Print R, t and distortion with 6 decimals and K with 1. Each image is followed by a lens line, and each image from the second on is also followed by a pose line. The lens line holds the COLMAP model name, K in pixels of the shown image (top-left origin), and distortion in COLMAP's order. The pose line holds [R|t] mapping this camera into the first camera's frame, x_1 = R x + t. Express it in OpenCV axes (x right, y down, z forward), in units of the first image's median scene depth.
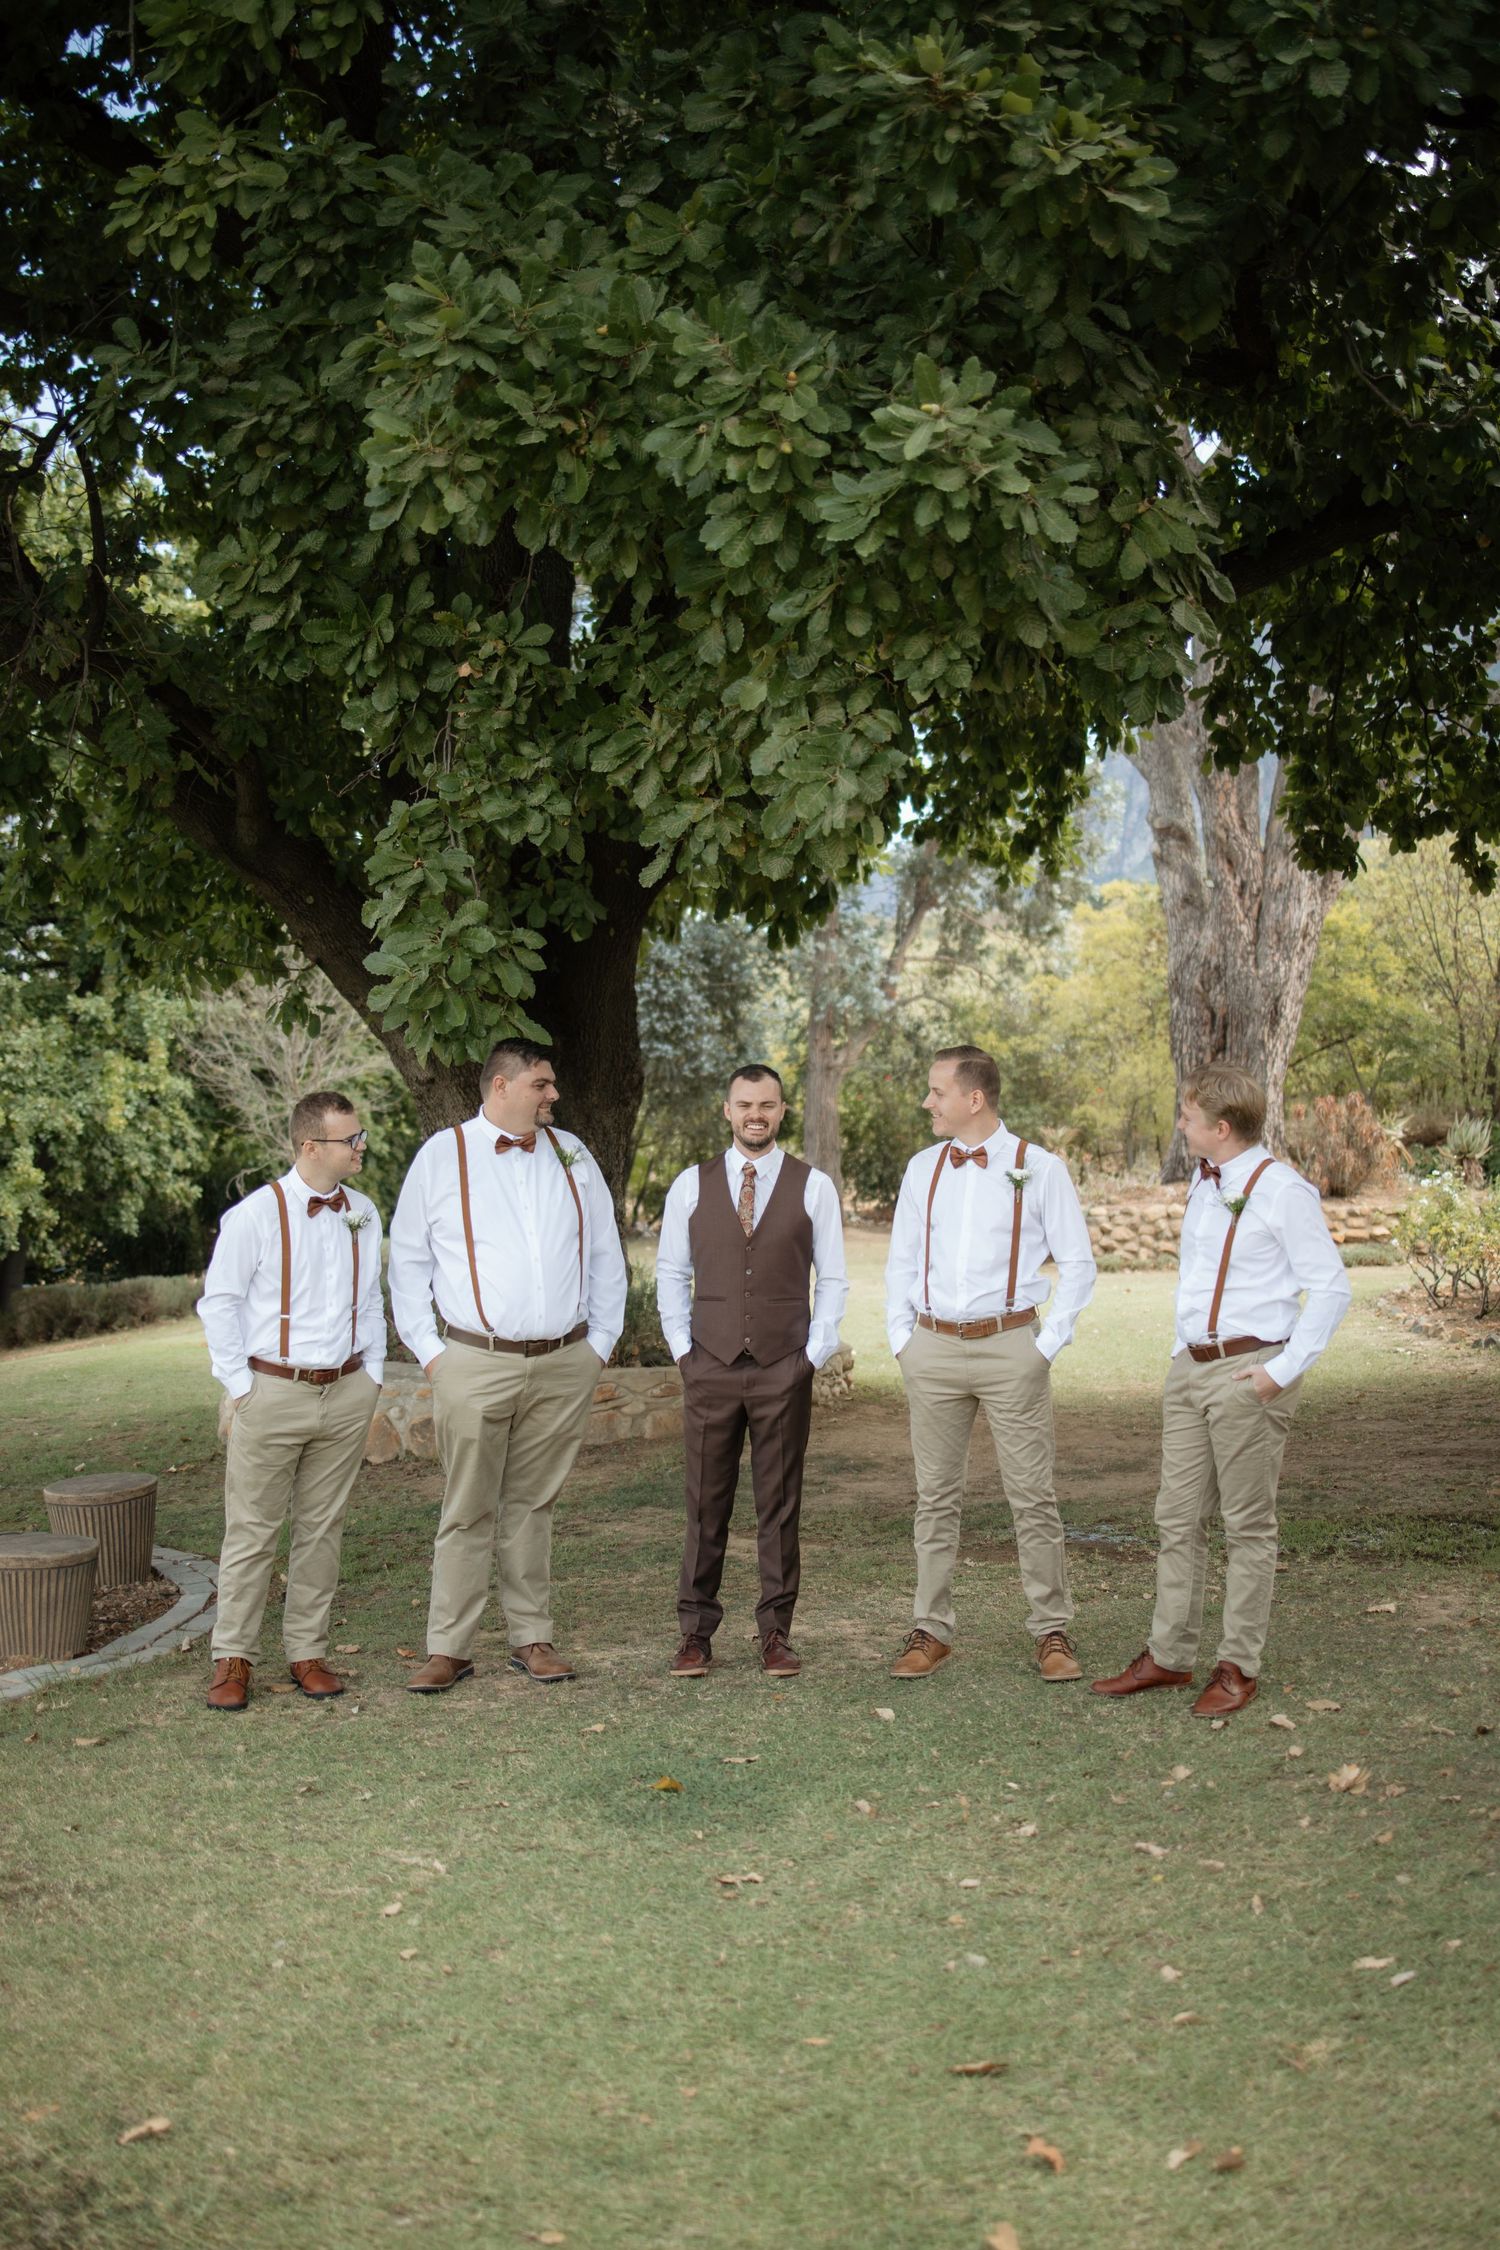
lens RADIAL K [[2245.2, 0, 745.3], [0, 2245.2, 1120.2], [0, 0, 1]] dist [-0.026163, 0.000000]
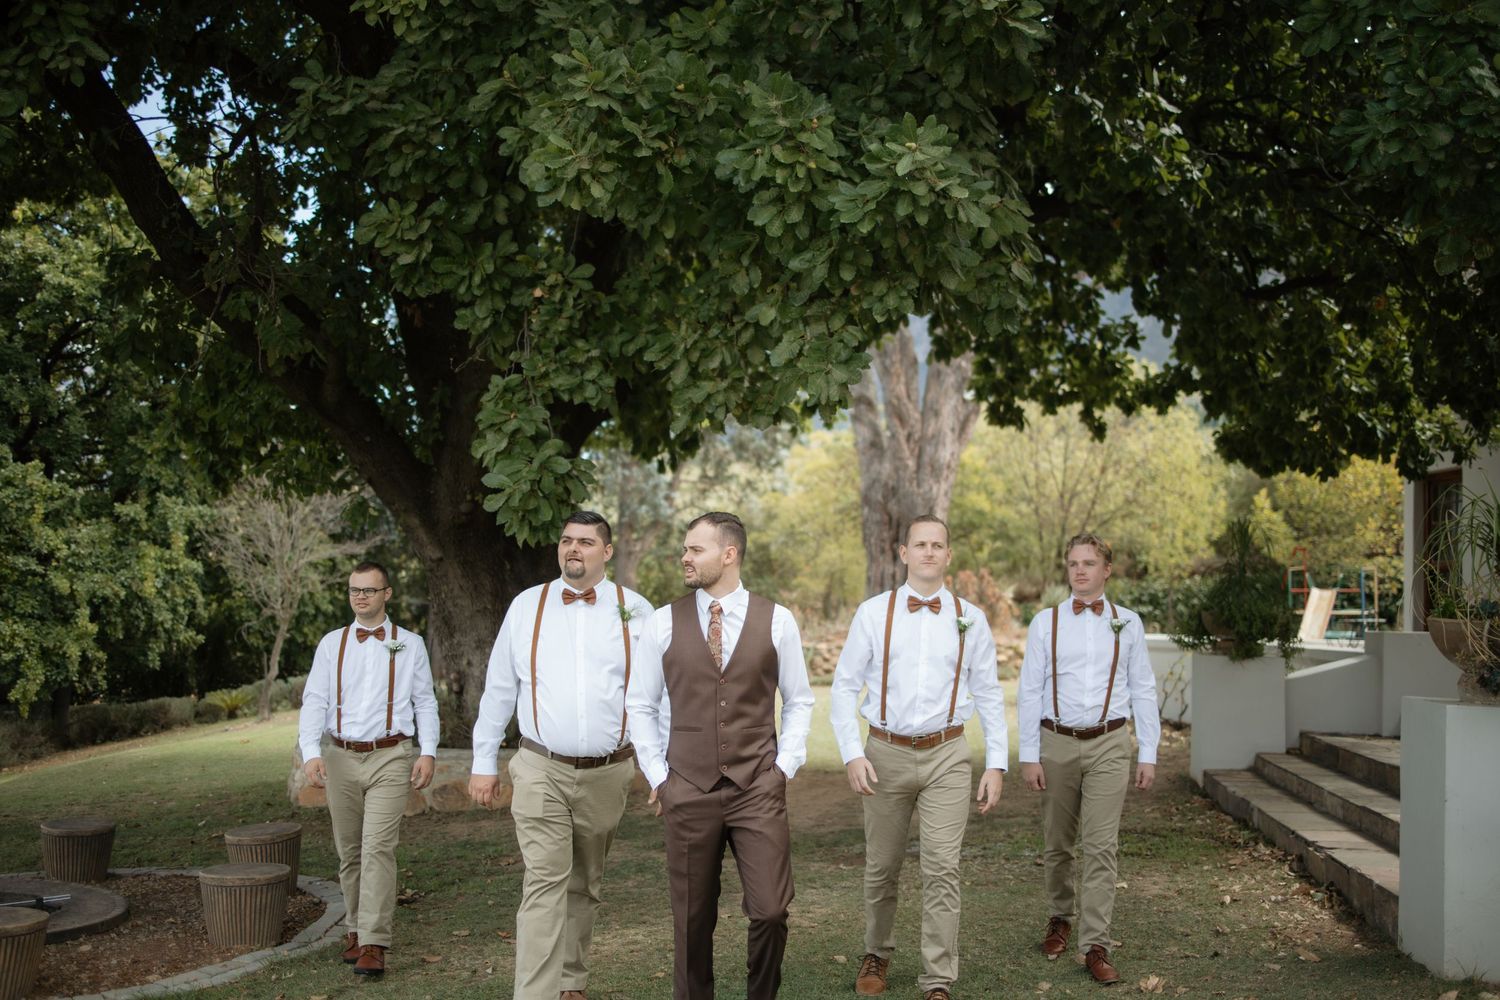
lens RADIAL K [[1496.8, 0, 754.2], [0, 1496.8, 504.2], [0, 0, 1]] dist [-0.026163, 0.000000]
pose [[0.991104, 0.003699, 0.133041, -0.110148], [0.003827, 0.998408, -0.056269, 0.004209], [-0.133037, 0.056277, 0.989512, -0.035537]]
